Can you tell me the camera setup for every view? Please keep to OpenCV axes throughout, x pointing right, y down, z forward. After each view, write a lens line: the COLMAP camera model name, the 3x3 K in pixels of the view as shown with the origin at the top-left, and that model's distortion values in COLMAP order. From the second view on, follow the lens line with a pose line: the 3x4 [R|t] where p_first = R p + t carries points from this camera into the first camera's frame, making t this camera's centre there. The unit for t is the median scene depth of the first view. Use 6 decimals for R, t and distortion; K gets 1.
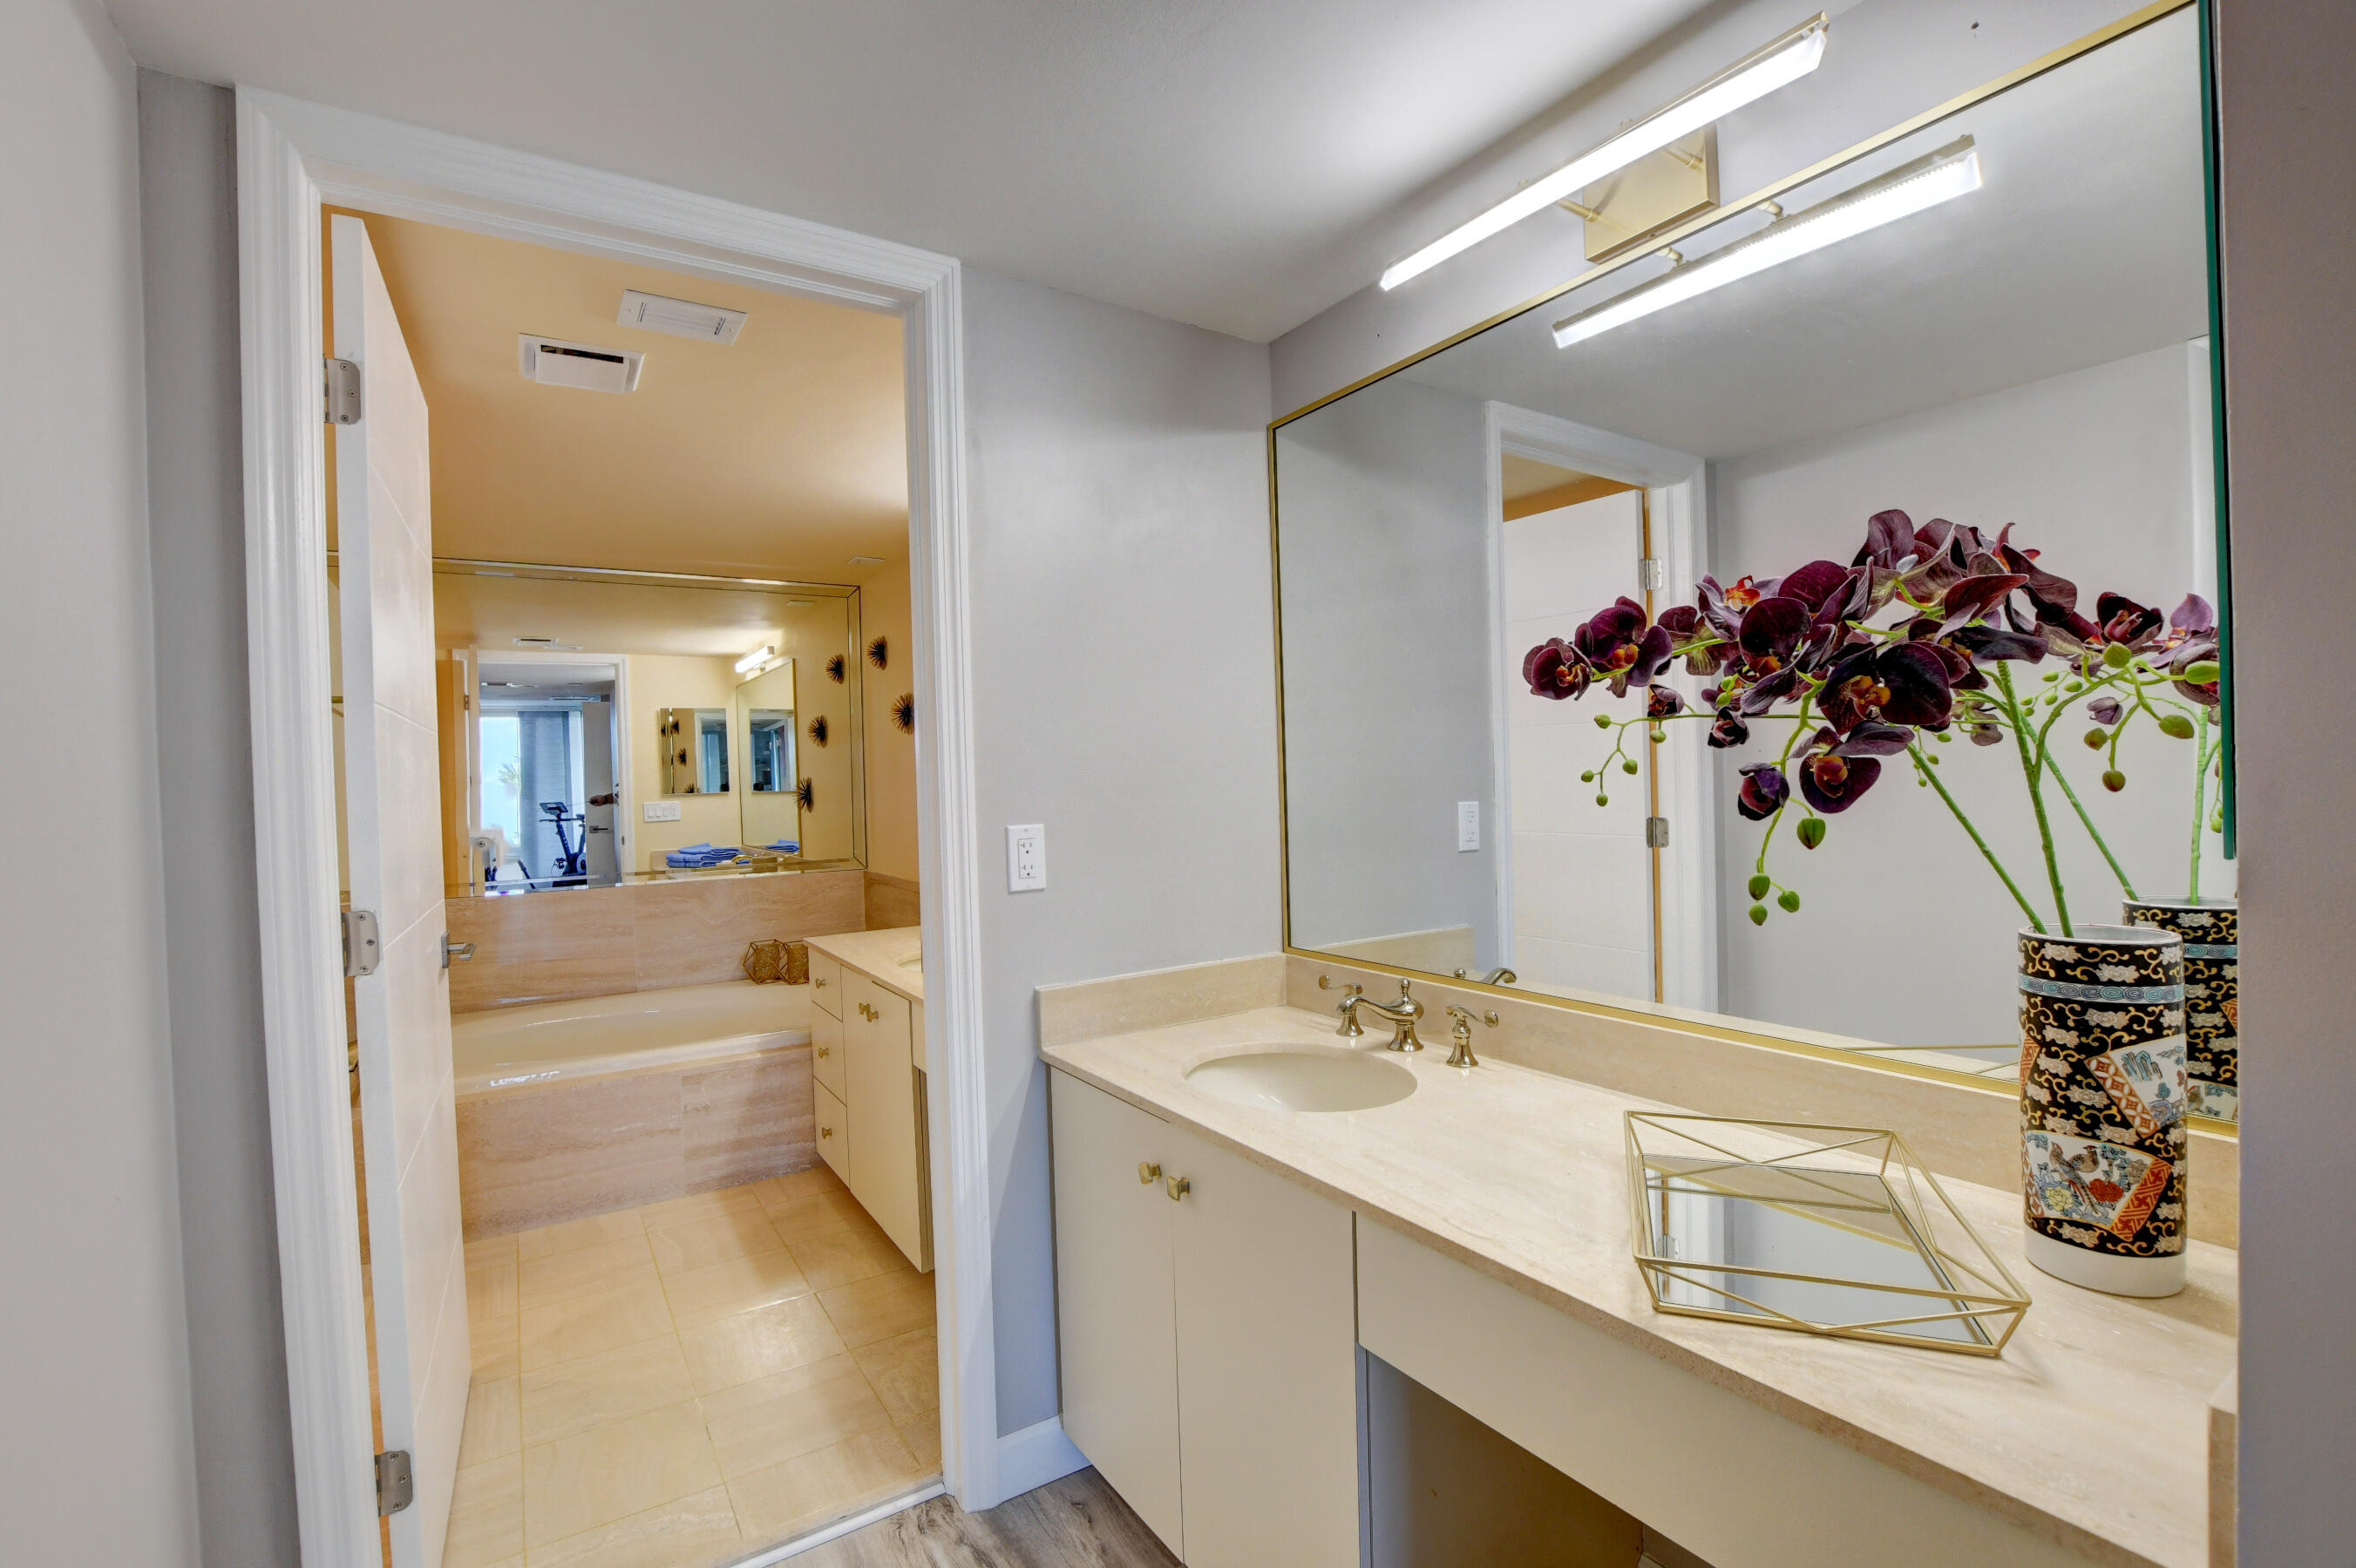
lens RADIAL K [[1035.1, 0, 1181.4], [0, 1035.1, 777.2], [0, 0, 1]] dist [-0.030252, 0.002473]
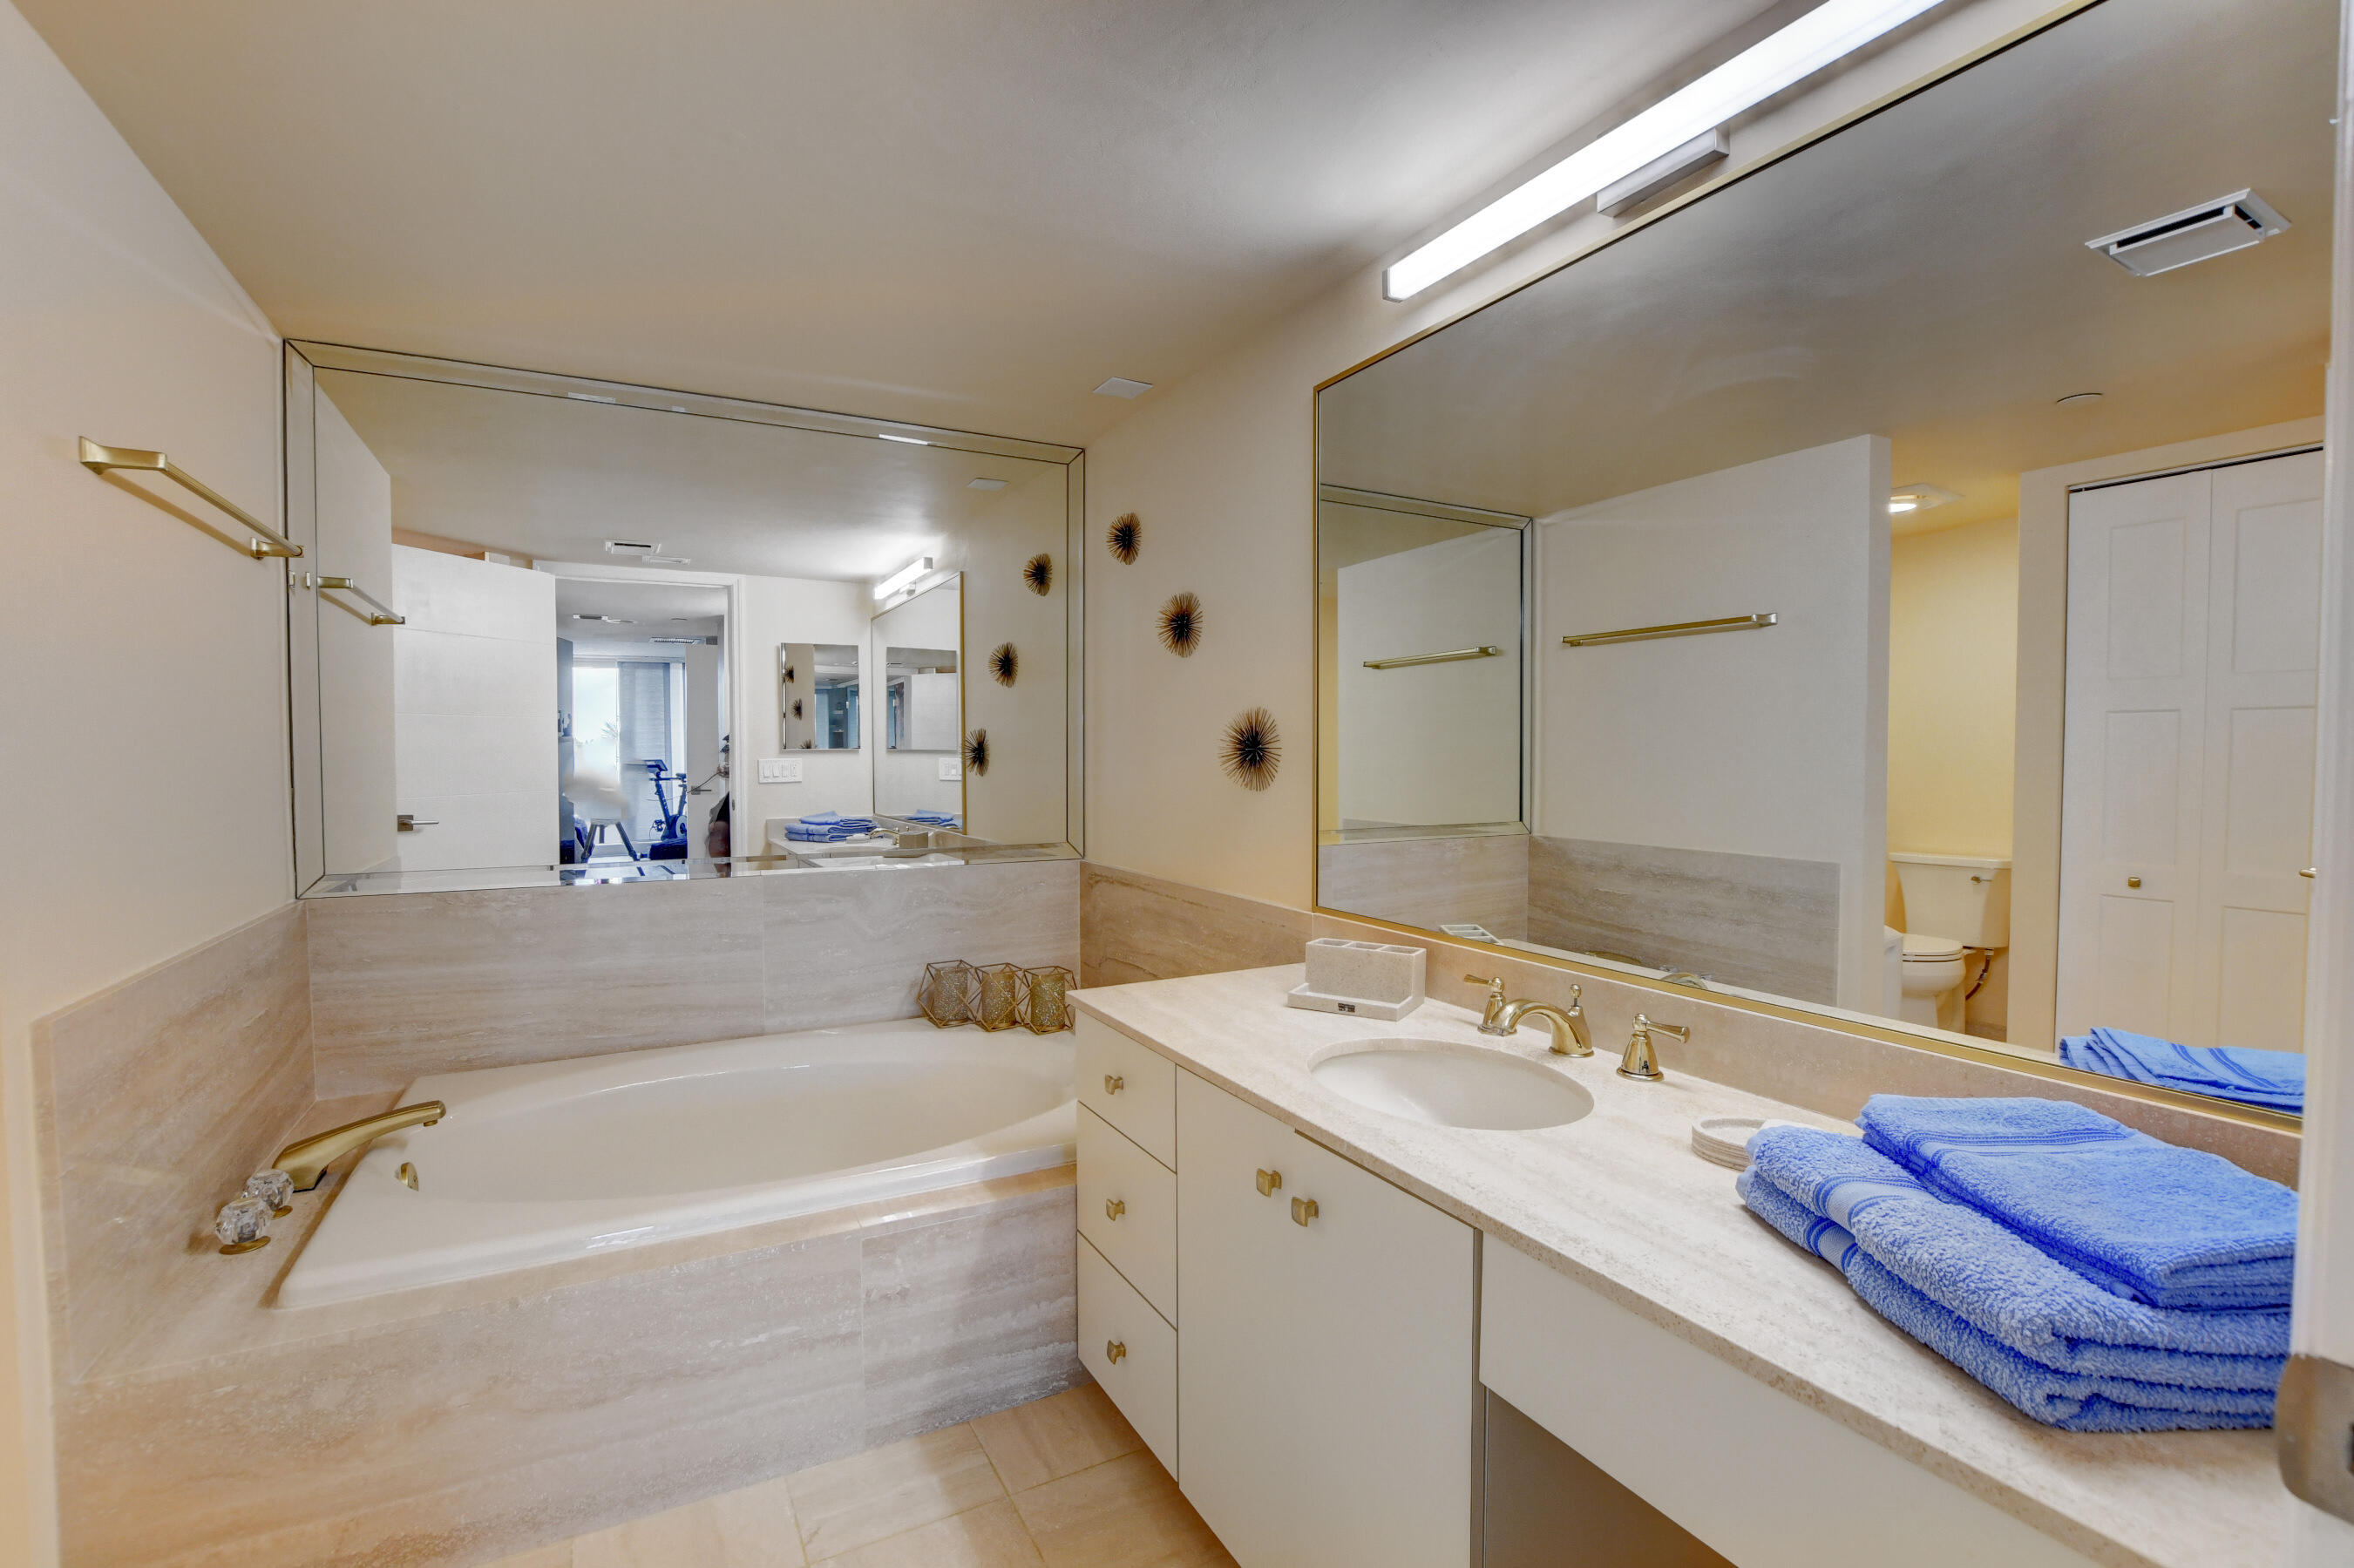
lens RADIAL K [[1034.3, 0, 1175.7], [0, 1034.3, 779.5], [0, 0, 1]] dist [-0.030252, 0.002473]
pose [[0.996403, 0.029959, -0.079265, -0.159966], [-0.028046, 0.999290, 0.025143, 0.013768], [0.079962, -0.022830, 0.996536, 0.264562]]
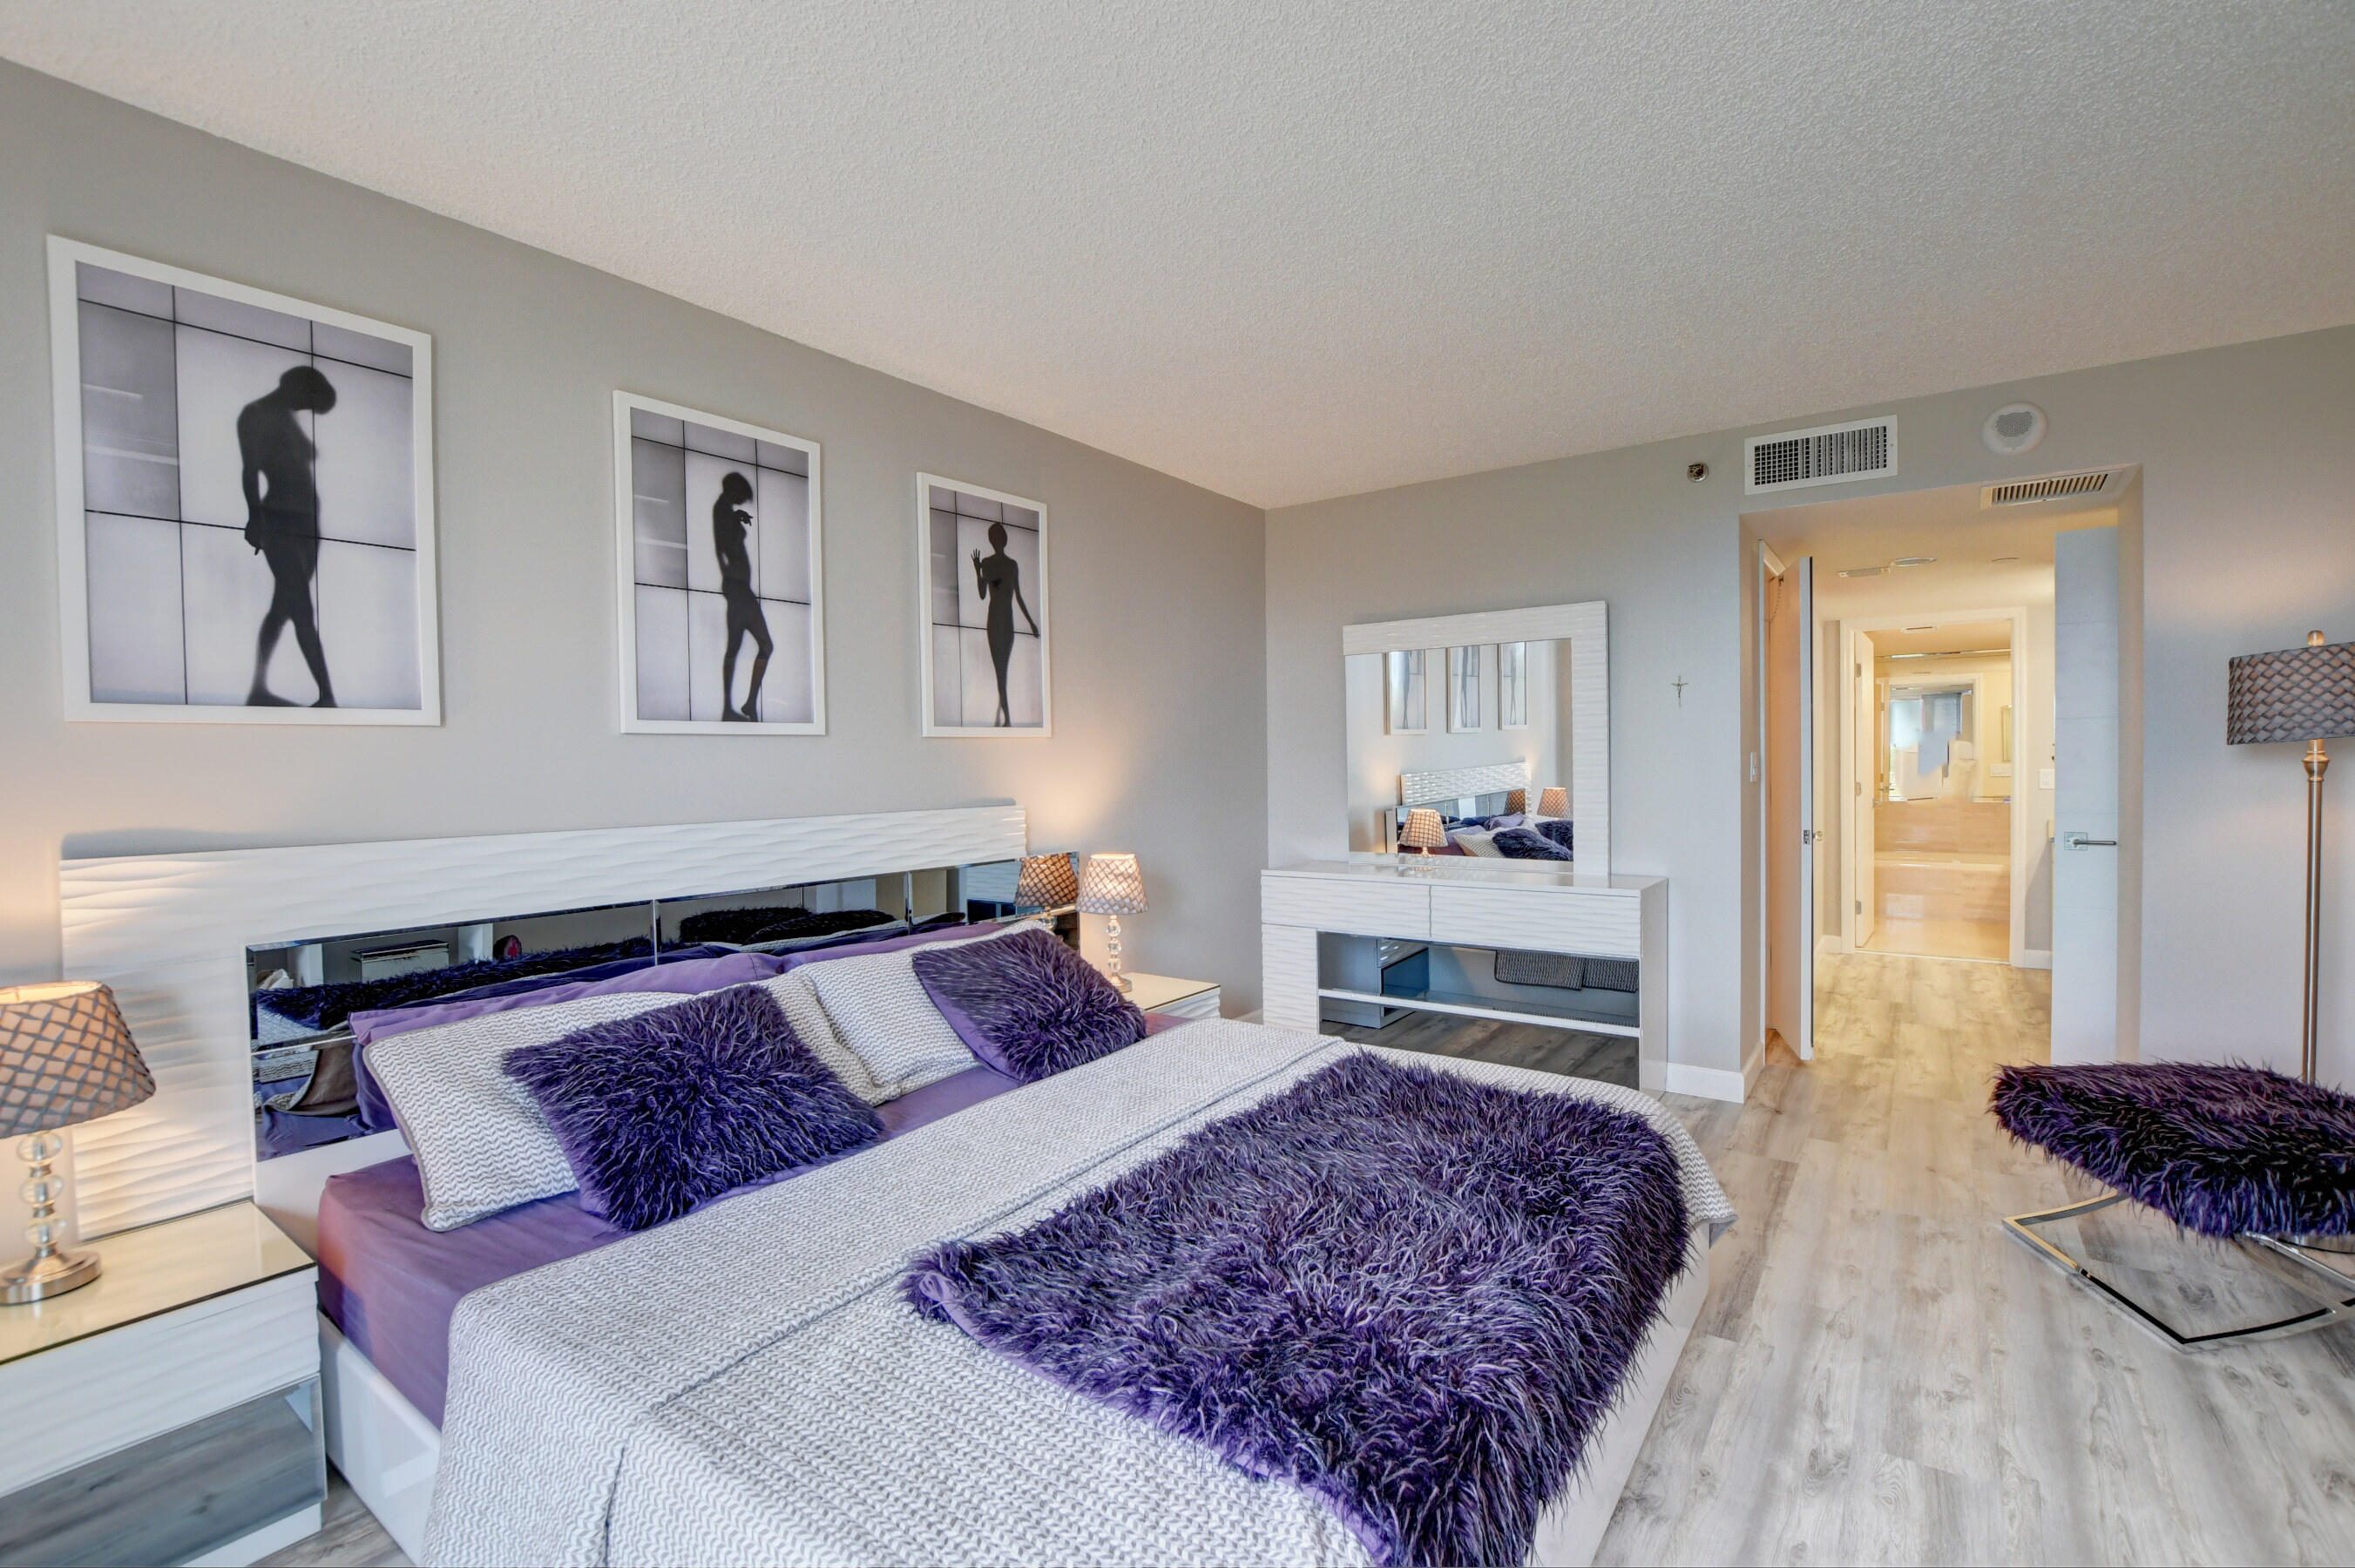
lens RADIAL K [[1034.6, 0, 1195.0], [0, 1034.6, 786.0], [0, 0, 1]] dist [-0.030252, 0.002473]
pose [[0.359727, 0.045272, -0.931959, 0.635888], [-0.002262, 0.998862, 0.047649, -0.017602], [0.933055, -0.015033, 0.359420, -0.909857]]
